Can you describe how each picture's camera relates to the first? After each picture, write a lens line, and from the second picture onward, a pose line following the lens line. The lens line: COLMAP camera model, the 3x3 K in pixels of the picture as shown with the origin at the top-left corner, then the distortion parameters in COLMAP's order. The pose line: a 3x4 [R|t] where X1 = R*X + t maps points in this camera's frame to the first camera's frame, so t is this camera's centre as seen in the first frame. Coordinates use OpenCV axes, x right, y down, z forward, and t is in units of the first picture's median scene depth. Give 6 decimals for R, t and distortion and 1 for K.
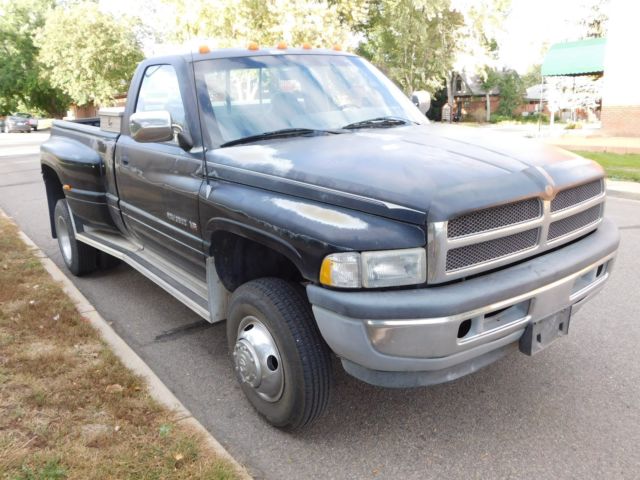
lens RADIAL K [[547.1, 0, 320.0], [0, 547.1, 240.0], [0, 0, 1]] dist [-0.000365, -0.005431]
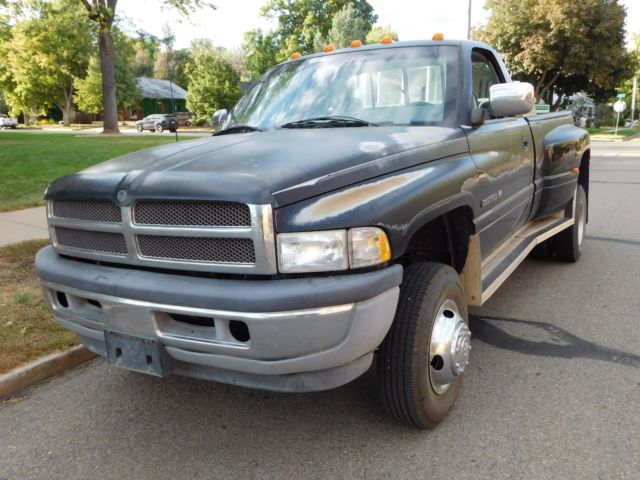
lens RADIAL K [[565.8, 0, 320.0], [0, 565.8, 240.0], [0, 0, 1]] dist [-0.015784, 0.005240]
pose [[0.392712, 0.207810, -0.895875, 1.339537], [-0.215540, 0.967802, 0.130011, -0.202355], [0.894047, 0.142040, 0.424859, 0.860553]]
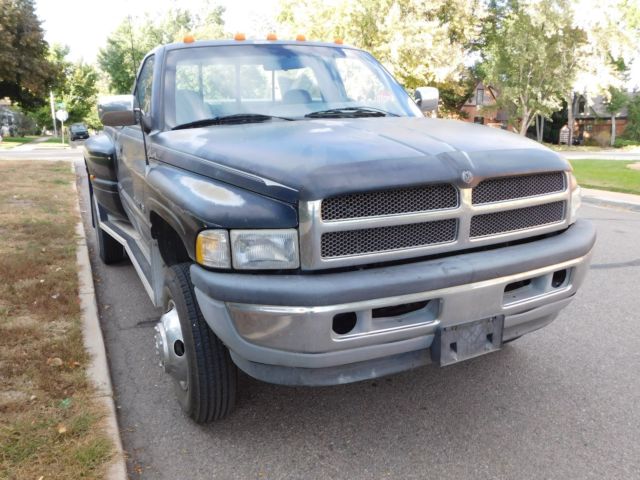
lens RADIAL K [[547.1, 0, 320.0], [0, 547.1, 240.0], [0, 0, 1]] dist [-0.000365, -0.005431]
pose [[0.980175, 0.060813, -0.188572, 0.341766], [-0.066960, 0.997406, -0.026398, 0.045764], [0.186478, 0.038501, 0.981705, 0.097067]]
